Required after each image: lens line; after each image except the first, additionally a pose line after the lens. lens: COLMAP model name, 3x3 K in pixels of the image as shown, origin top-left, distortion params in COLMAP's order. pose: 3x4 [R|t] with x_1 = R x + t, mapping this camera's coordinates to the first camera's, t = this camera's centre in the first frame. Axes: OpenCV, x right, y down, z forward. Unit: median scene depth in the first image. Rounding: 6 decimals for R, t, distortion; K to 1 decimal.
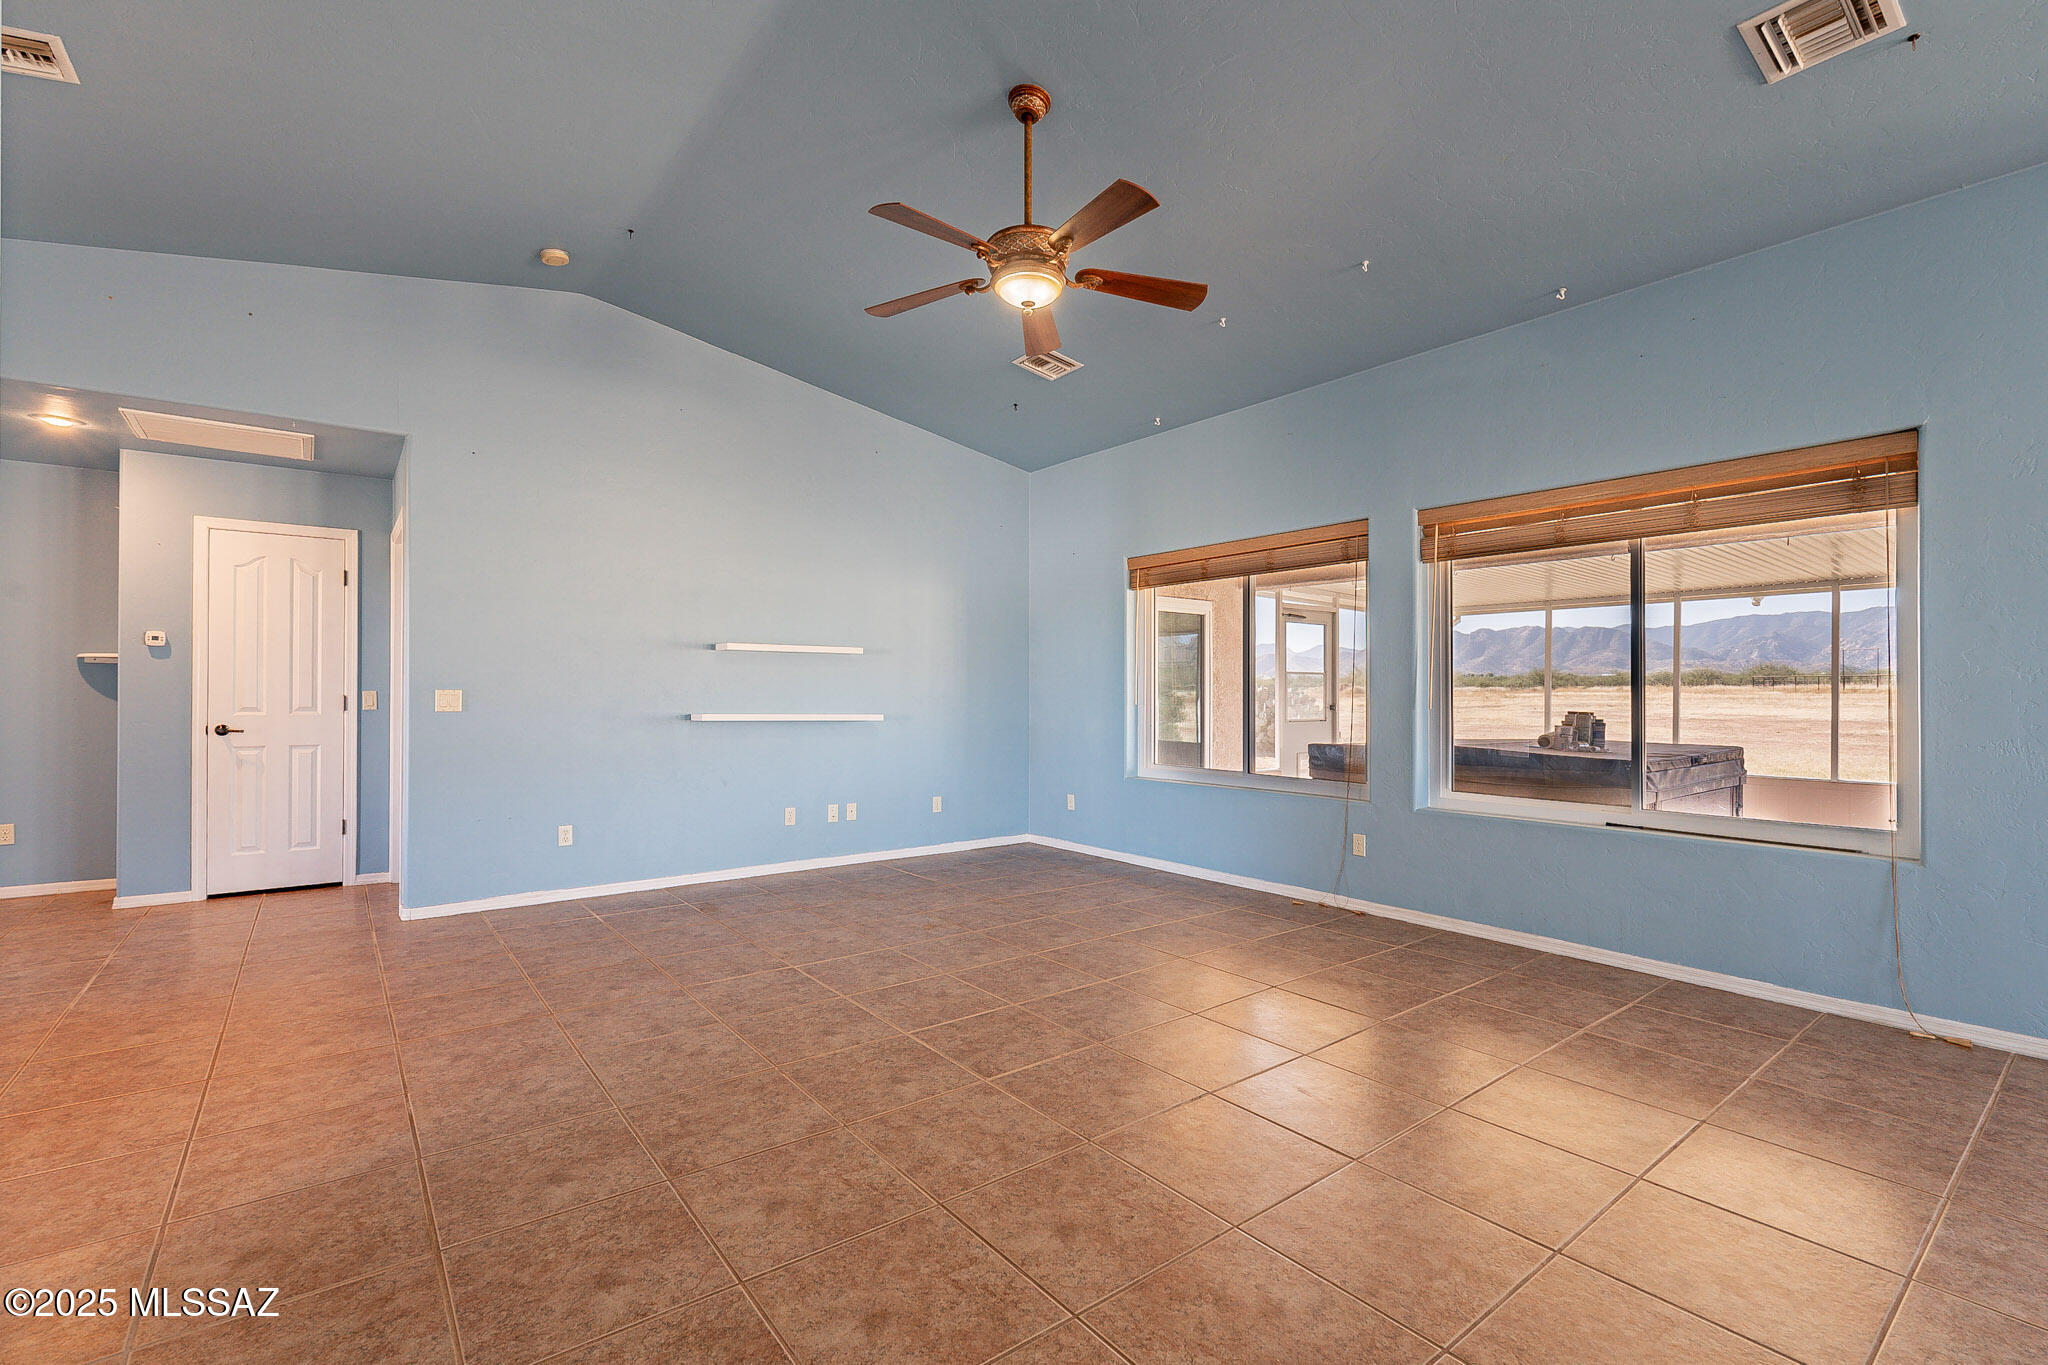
lens RADIAL K [[899.1, 0, 1014.9], [0, 899.1, 691.3], [0, 0, 1]] dist [-0.004050, -0.000414]
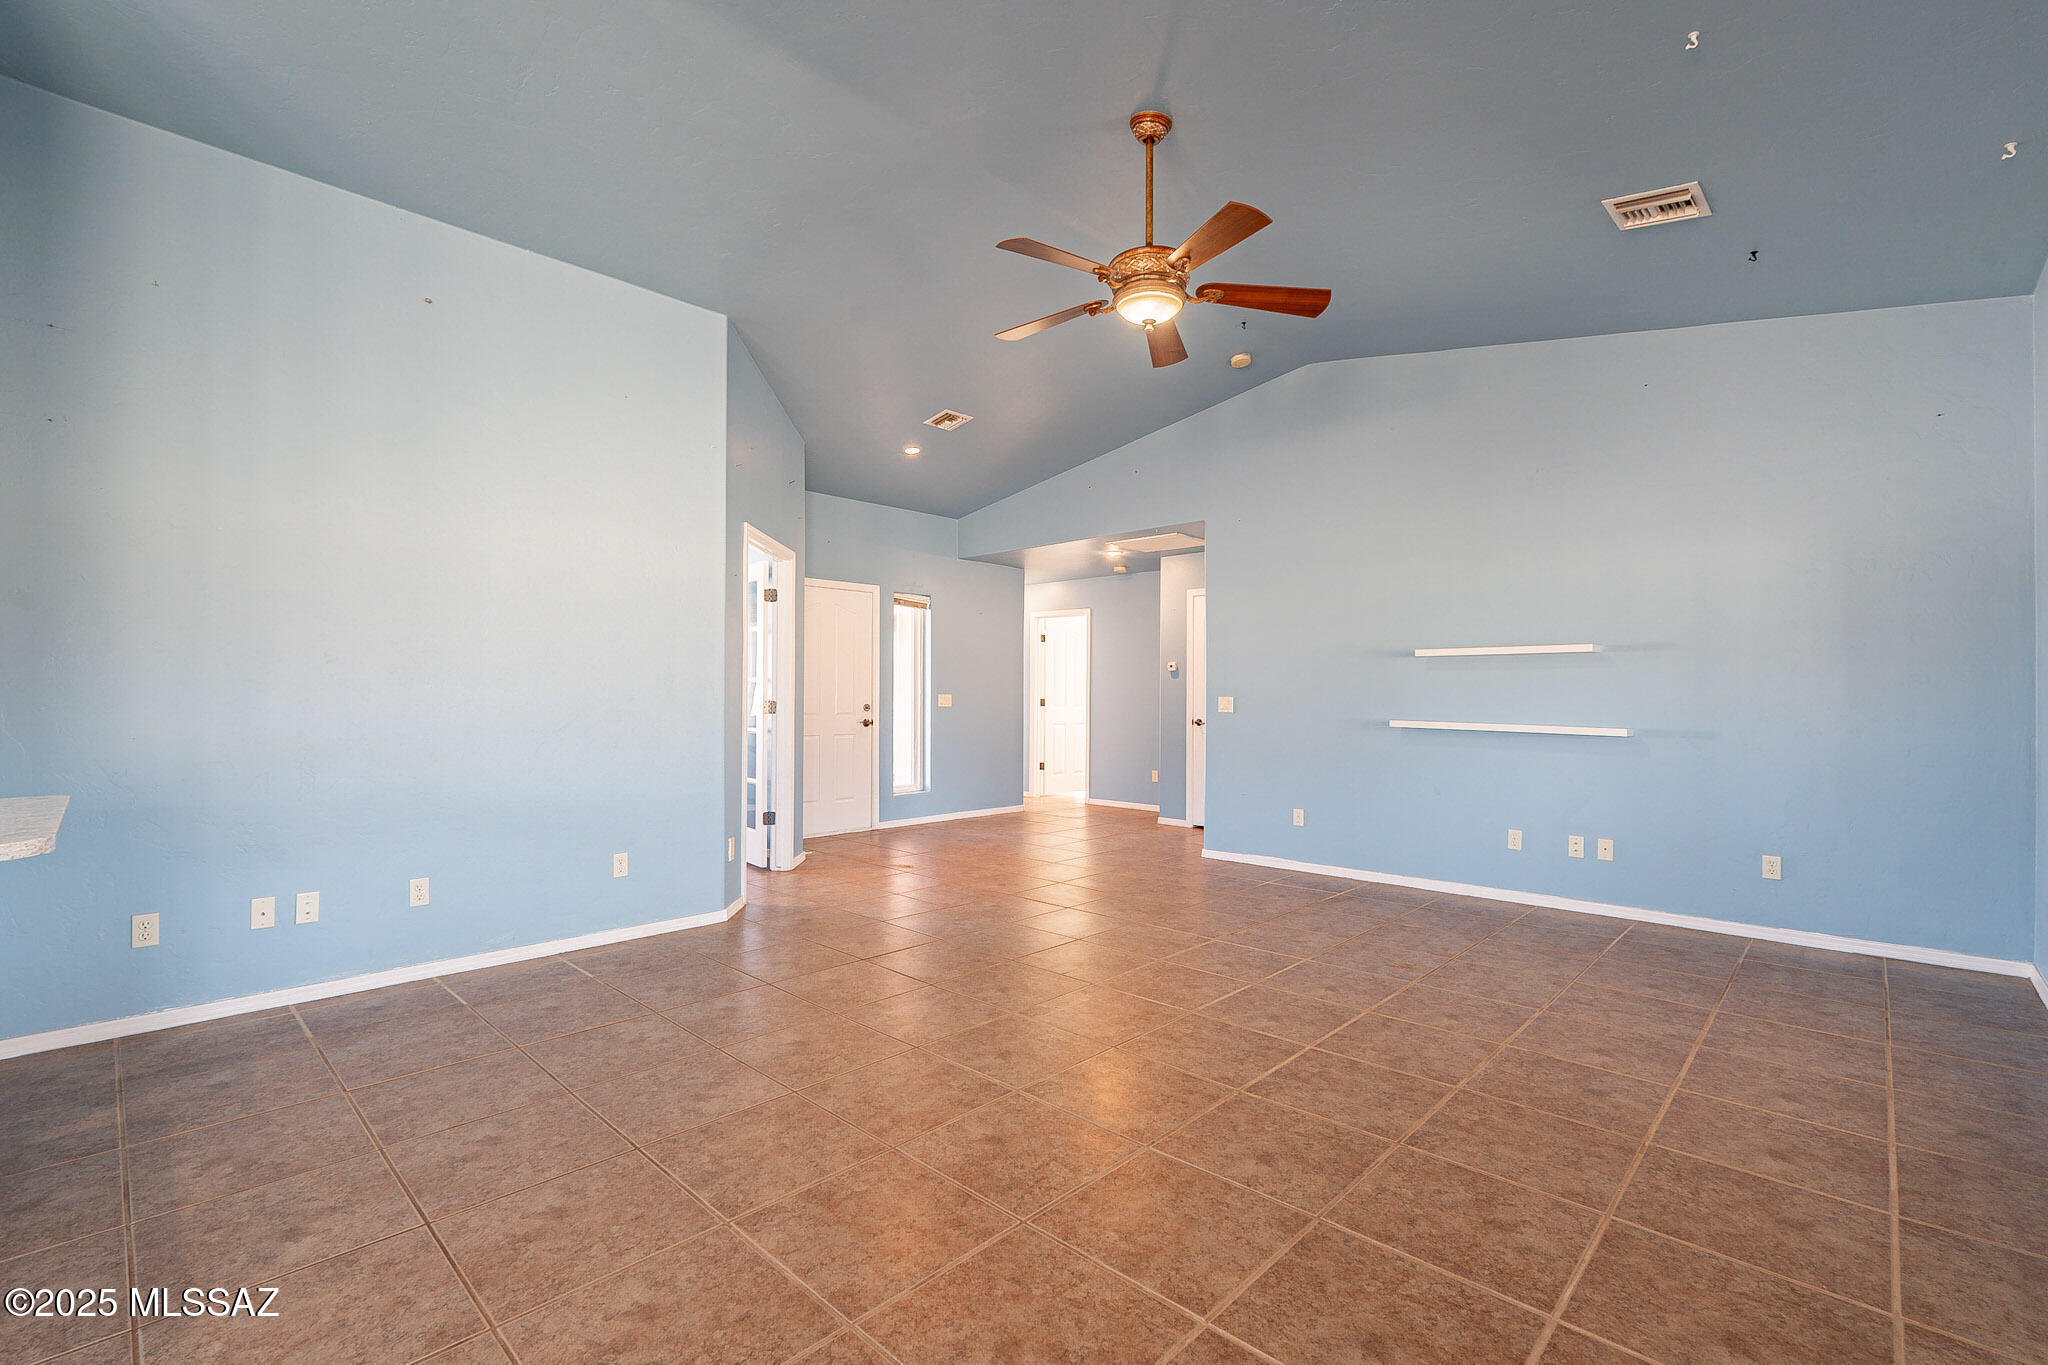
lens RADIAL K [[896.0, 0, 1007.8], [0, 896.0, 688.1], [0, 0, 1]] dist [-0.005407, 0.000178]
pose [[0.143698, -0.011012, -0.989560, 0.808068], [-0.002585, 0.999930, -0.011503, 0.002285], [0.989618, 0.004211, 0.143660, 0.556445]]
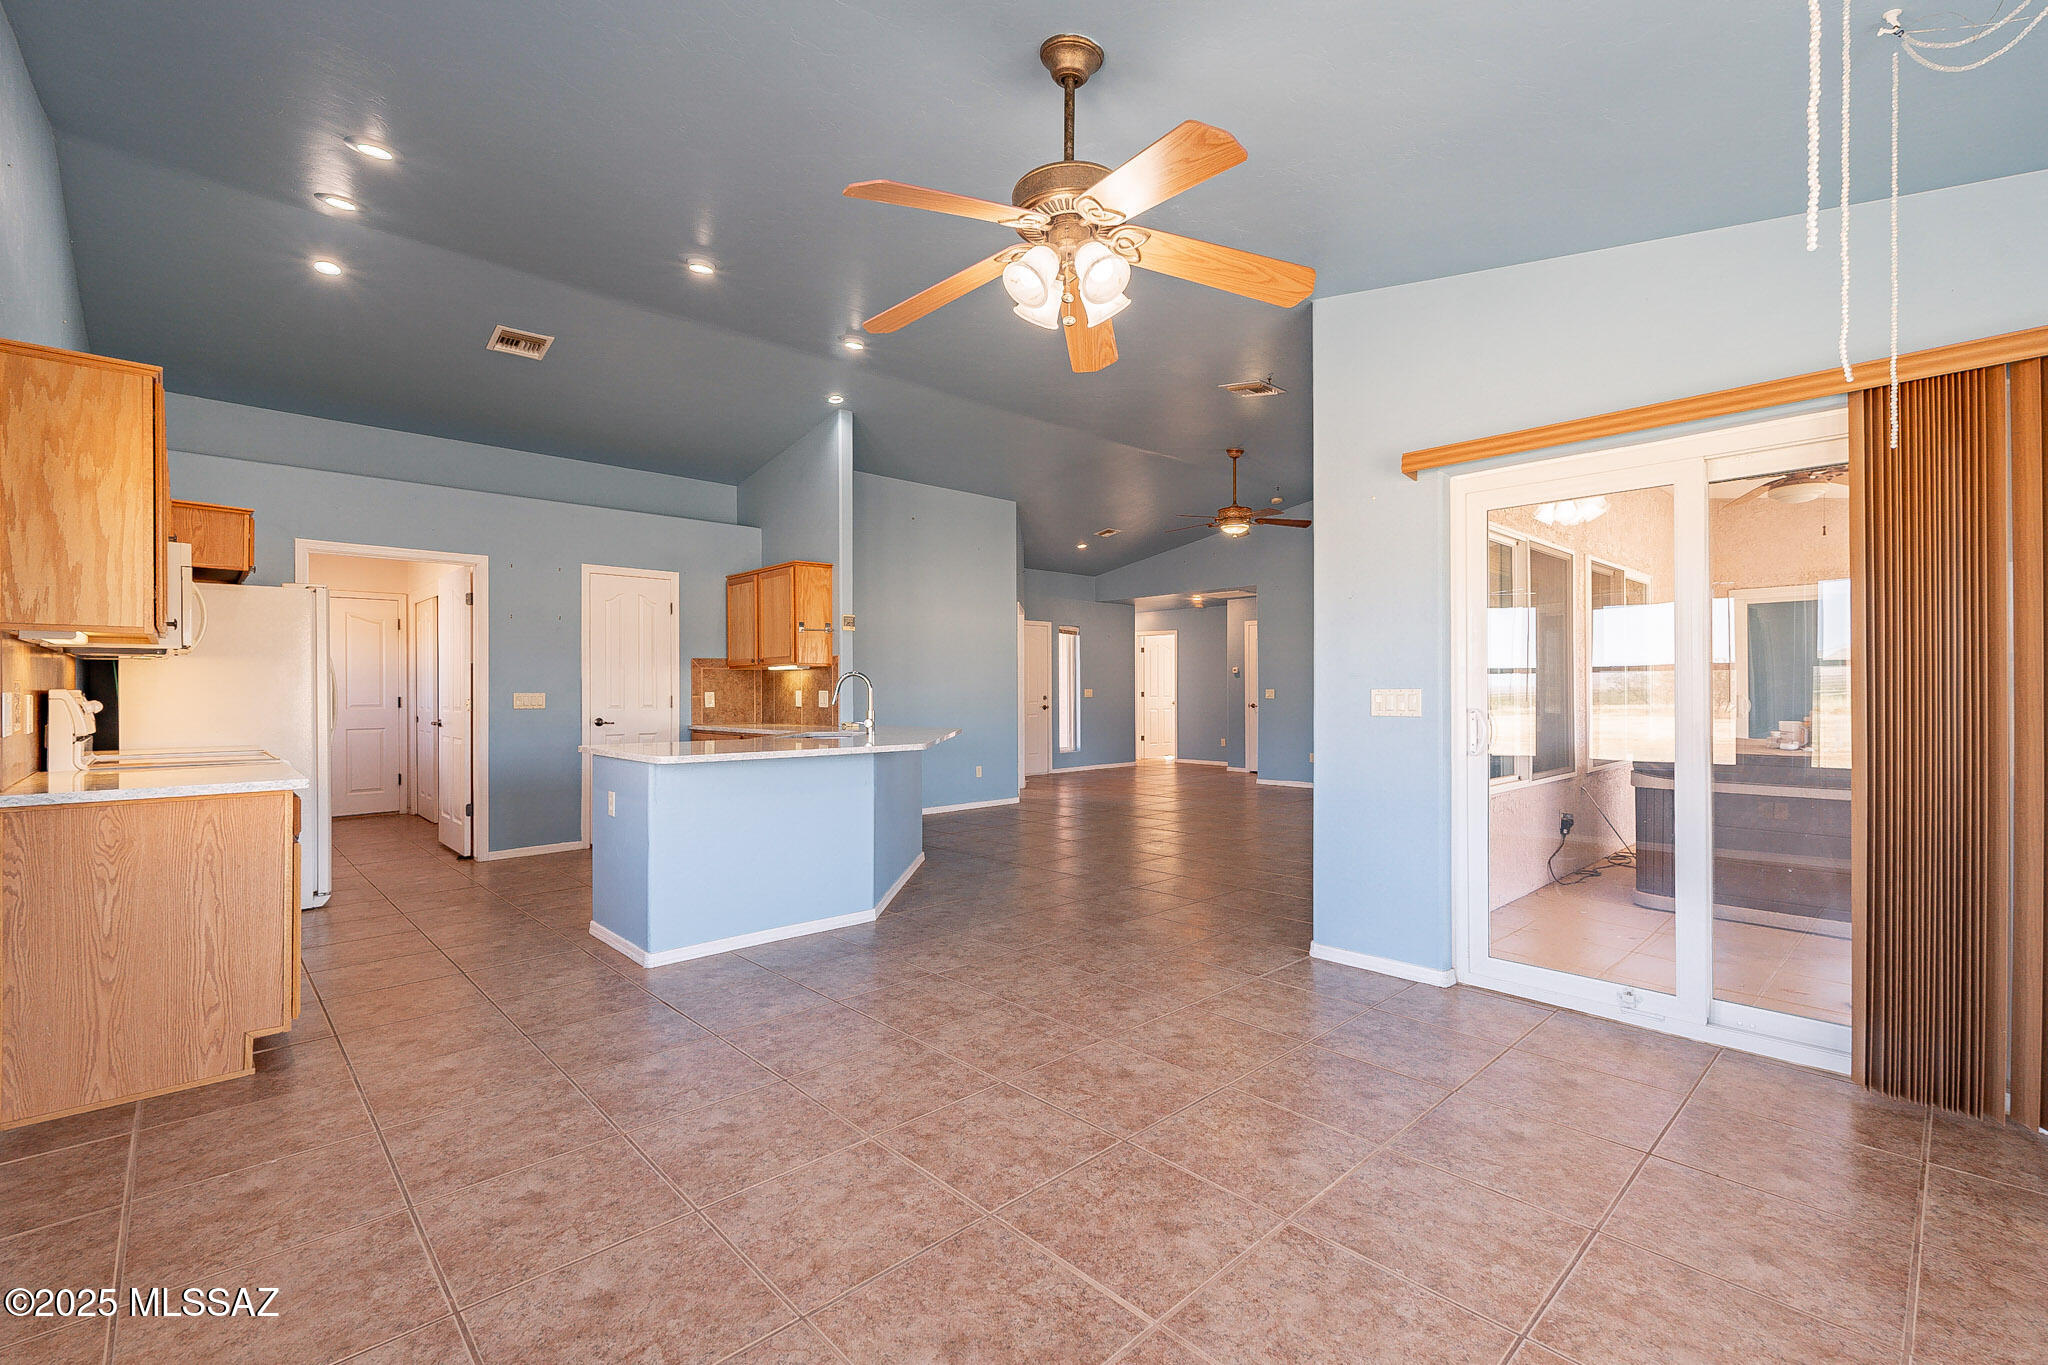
lens RADIAL K [[882.9, 0, 1010.0], [0, 882.9, 686.1], [0, 0, 1]] dist [0.009047, -0.000034]
pose [[0.092922, -0.008219, -0.995640, 1.910527], [0.006034, 0.999952, -0.007691, 0.004306], [0.995655, -0.005293, 0.092967, 0.123978]]
